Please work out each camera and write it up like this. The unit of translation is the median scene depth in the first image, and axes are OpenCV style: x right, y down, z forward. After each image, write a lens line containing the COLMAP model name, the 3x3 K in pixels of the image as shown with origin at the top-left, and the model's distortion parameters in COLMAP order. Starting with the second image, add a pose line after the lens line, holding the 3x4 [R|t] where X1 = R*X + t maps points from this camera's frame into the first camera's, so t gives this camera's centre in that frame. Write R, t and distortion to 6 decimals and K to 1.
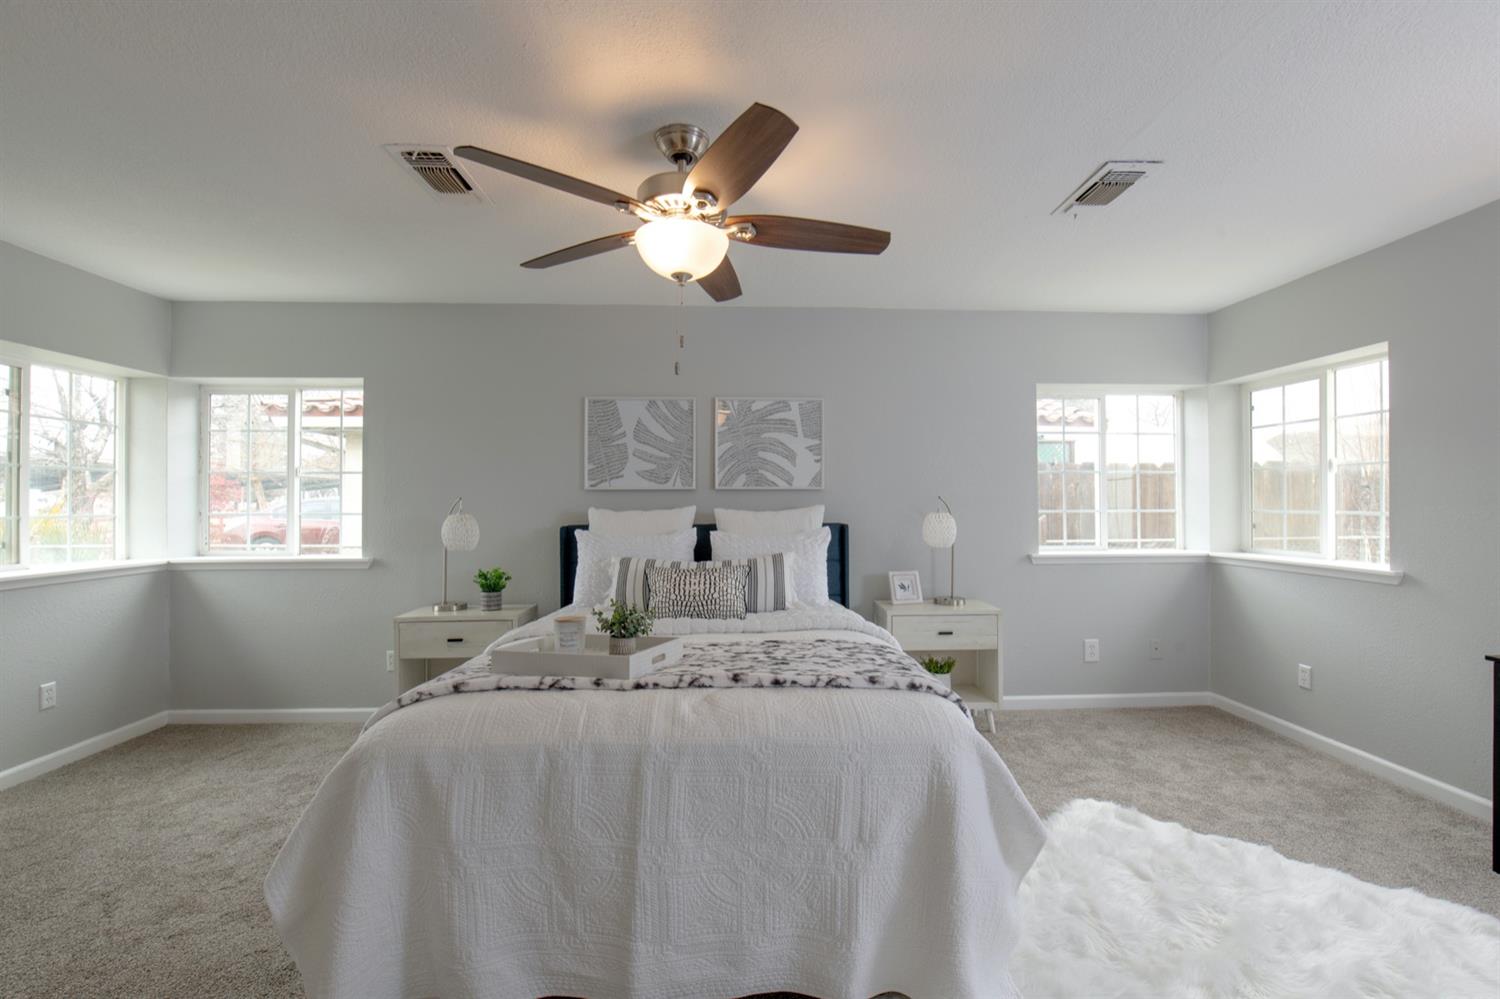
lens RADIAL K [[618.6, 0, 750.0], [0, 618.6, 499.5], [0, 0, 1]] dist [-0.012782, -0.000330]
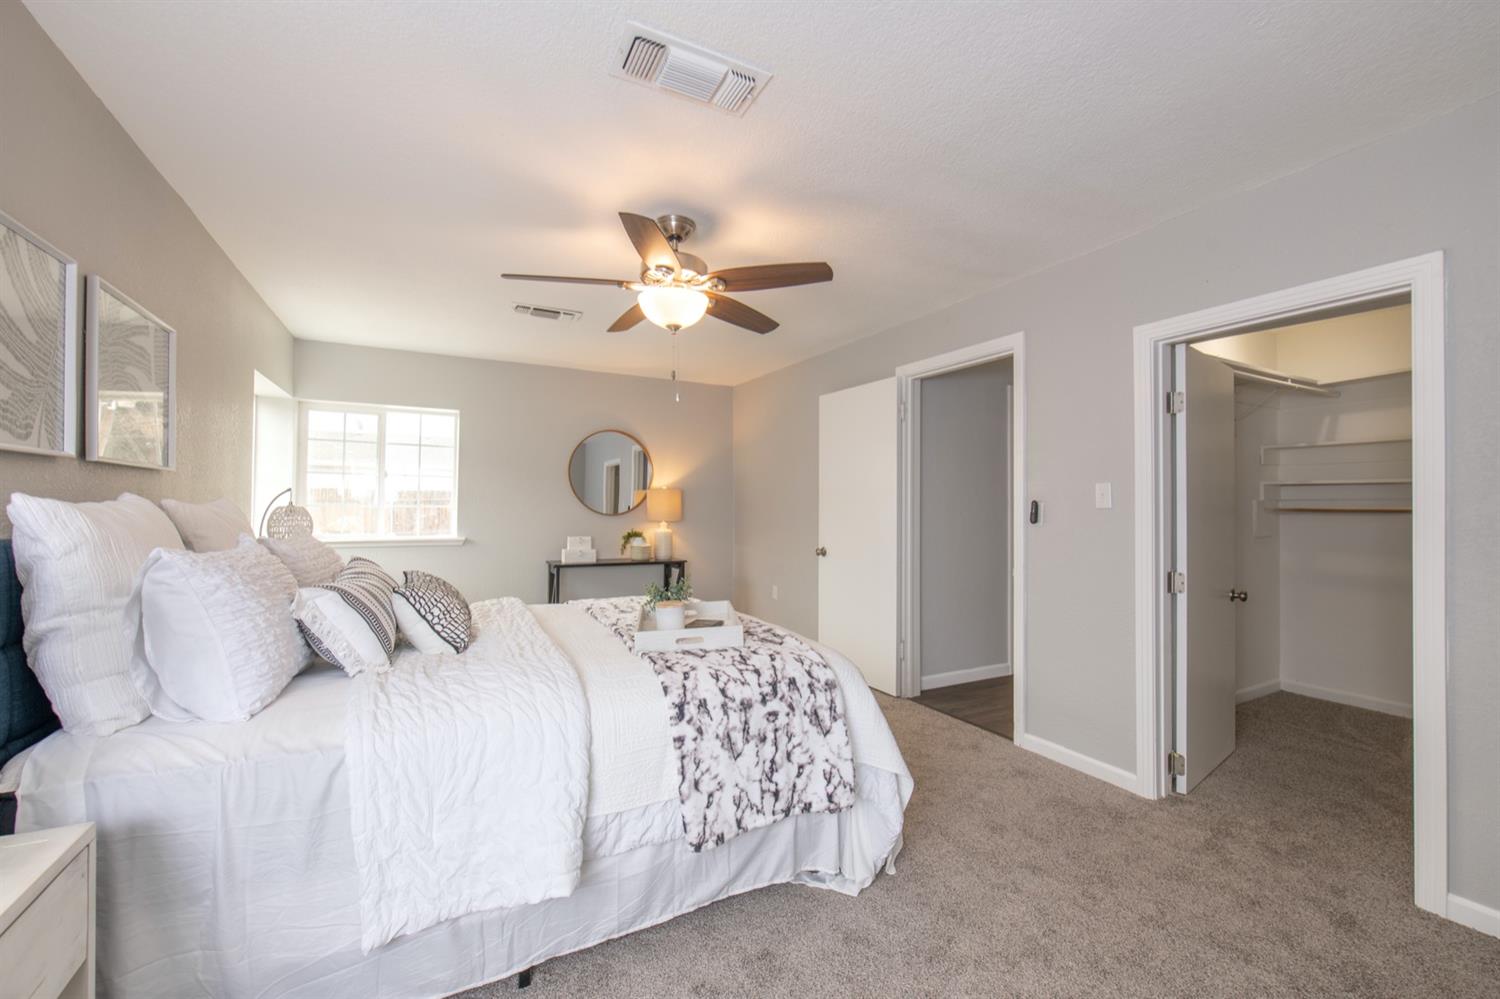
lens RADIAL K [[621.1, 0, 738.3], [0, 621.1, 496.8], [0, 0, 1]] dist [-0.010869, -0.000169]
pose [[-0.400093, 0.012840, 0.916384, -0.720494], [-0.012568, 0.999731, -0.019495, 0.015773], [-0.916388, -0.019317, -0.399824, 0.726693]]
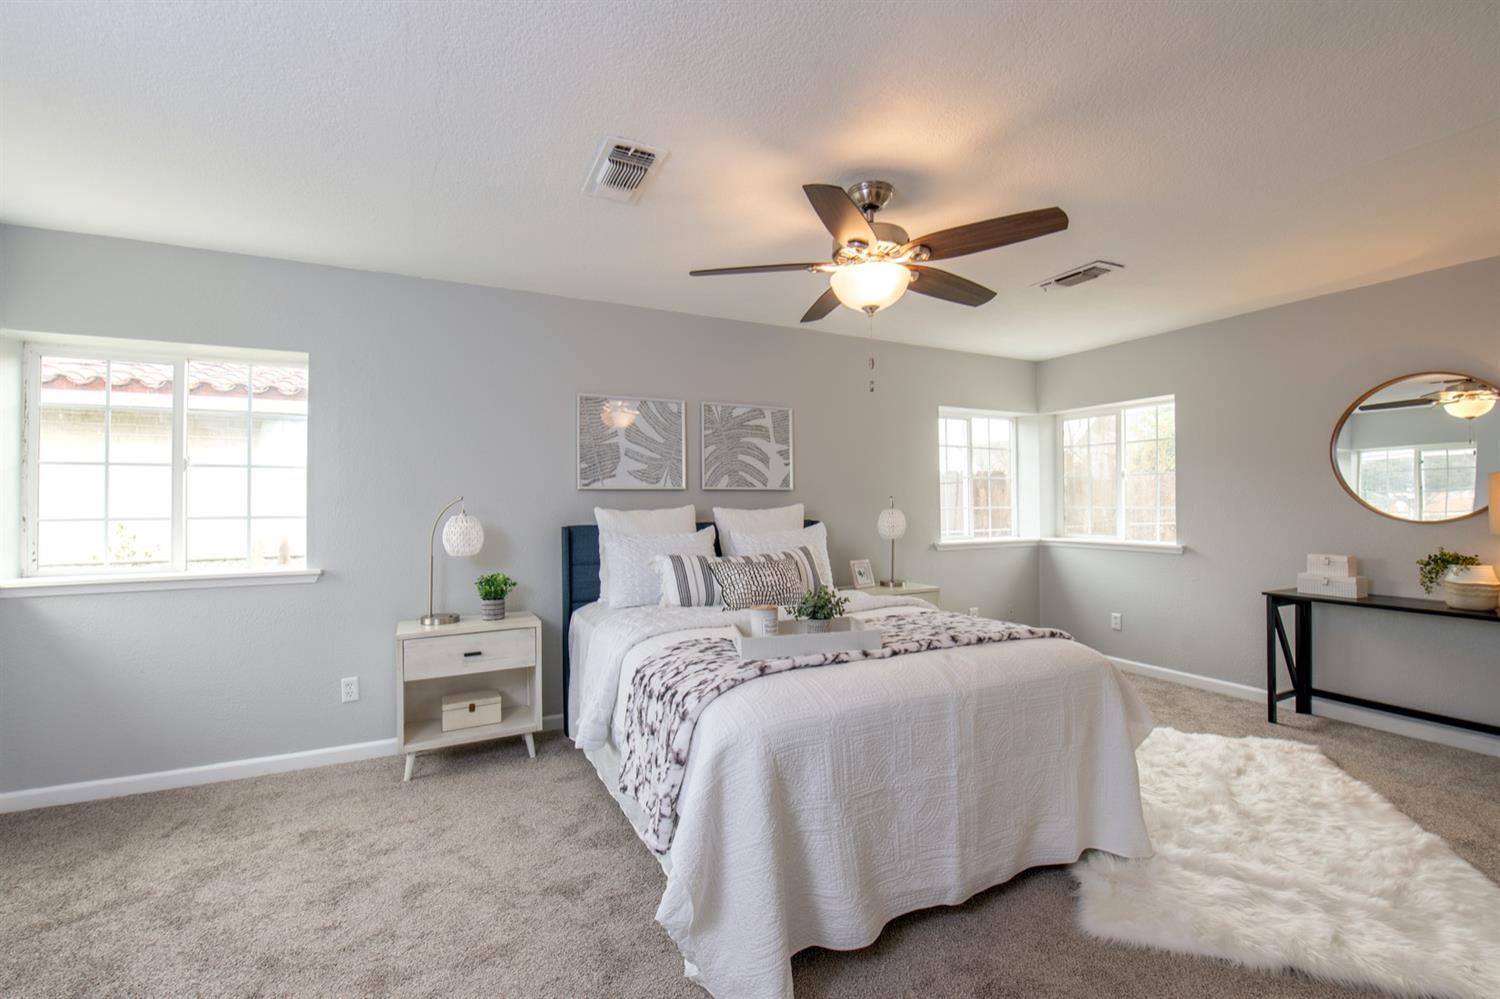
lens RADIAL K [[621.1, 0, 738.3], [0, 621.1, 496.8], [0, 0, 1]] dist [-0.010869, -0.000169]
pose [[0.920724, 0.000559, 0.390214, -0.415823], [0.002102, 0.999977, -0.006391, 0.002908], [-0.390209, 0.006704, 0.920702, 0.005236]]
